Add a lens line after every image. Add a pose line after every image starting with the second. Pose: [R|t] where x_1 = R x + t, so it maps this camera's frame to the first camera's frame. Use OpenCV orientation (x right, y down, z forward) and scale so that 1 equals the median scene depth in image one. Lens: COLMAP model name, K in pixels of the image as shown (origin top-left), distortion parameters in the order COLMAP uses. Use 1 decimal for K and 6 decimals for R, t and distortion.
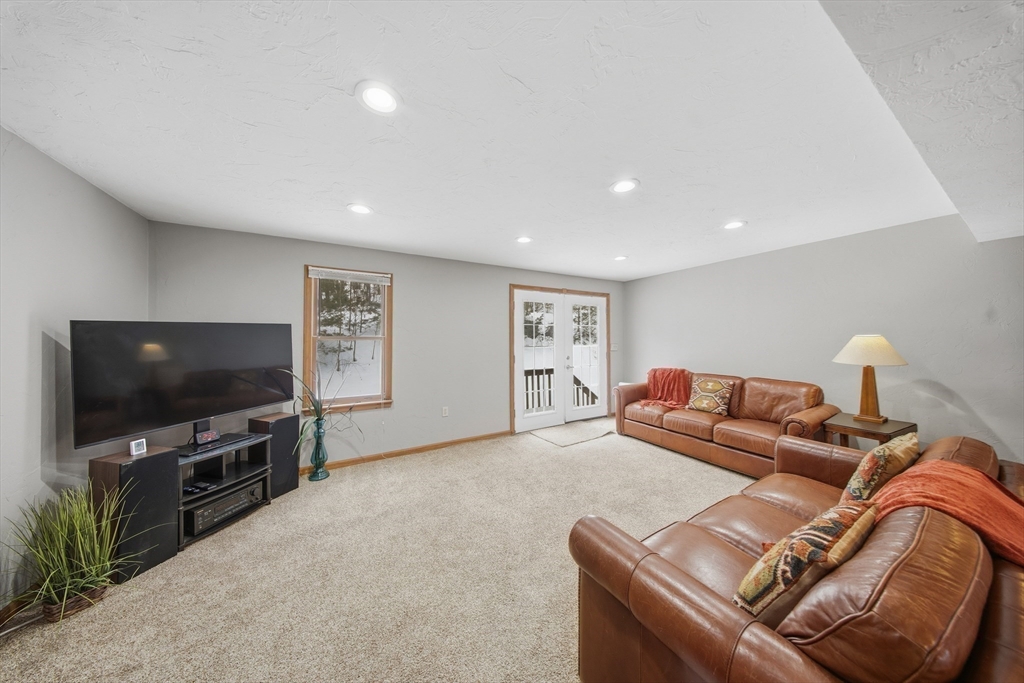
lens RADIAL K [[314.8, 0, 511.7], [0, 314.8, 336.8], [0, 0, 1]] dist [-0.000462, -0.000027]
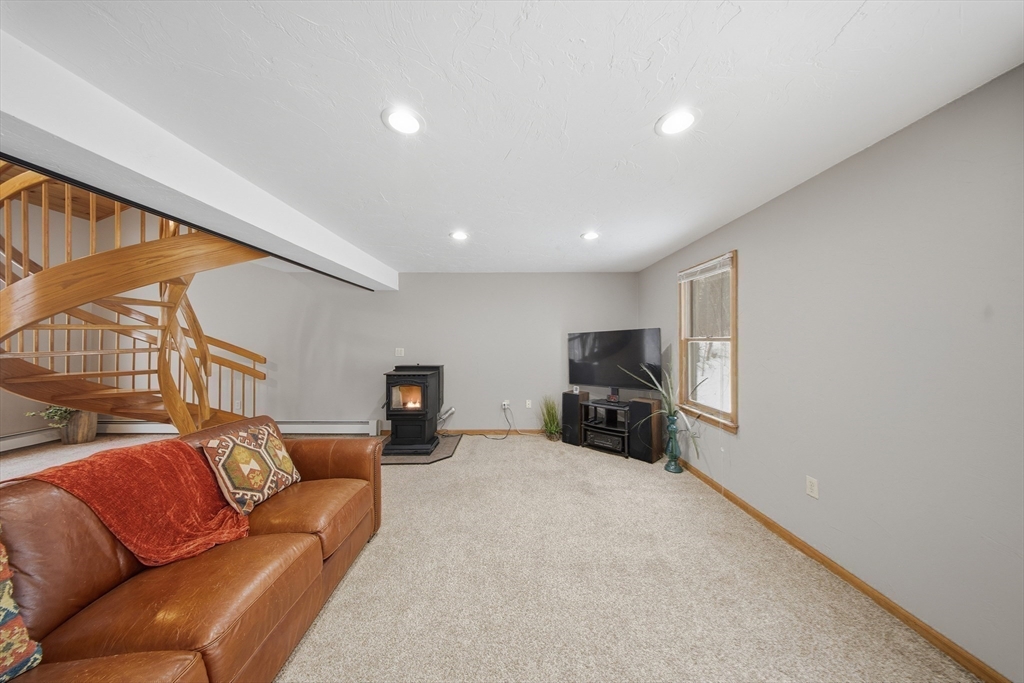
lens RADIAL K [[314.8, 0, 511.8], [0, 314.8, 338.5], [0, 0, 1]] dist [-0.000462, -0.000027]
pose [[-0.495372, -0.000751, -0.868681, 0.514706], [-0.003236, 0.999994, 0.000981, 0.005059], [0.868675, 0.003297, -0.495371, 0.945324]]
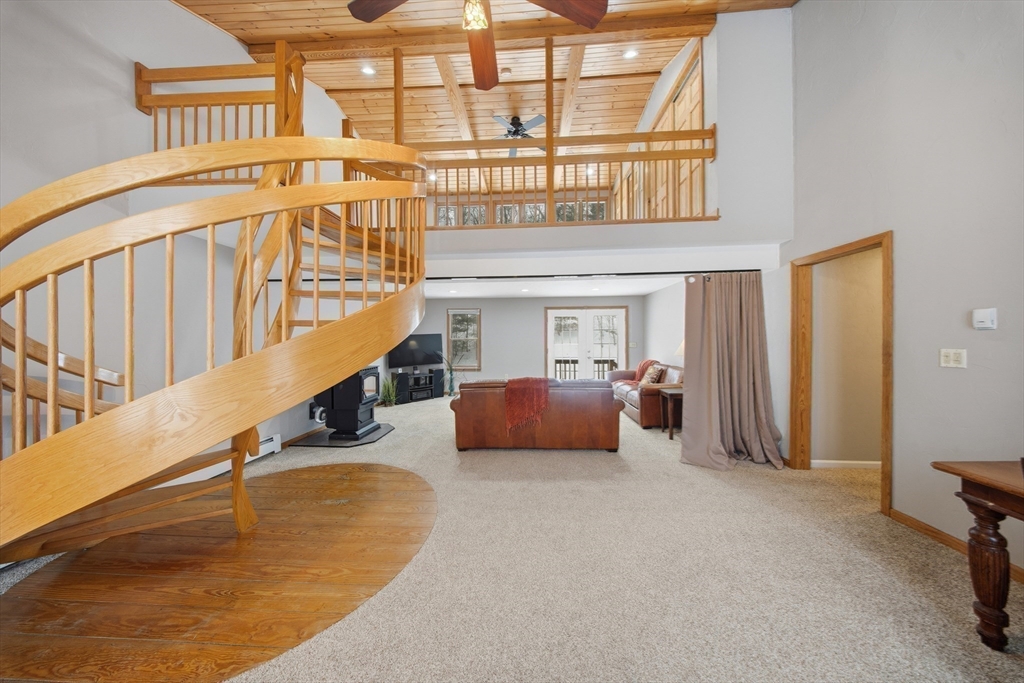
lens RADIAL K [[314.8, 0, 511.5], [0, 314.8, 338.2], [0, 0, 1]] dist [-0.000462, -0.000027]
pose [[0.728502, 0.000413, -0.685044, 1.287383], [-0.003266, 0.999991, -0.002870, 0.003221], [0.685036, 0.004328, 0.728496, -0.420235]]
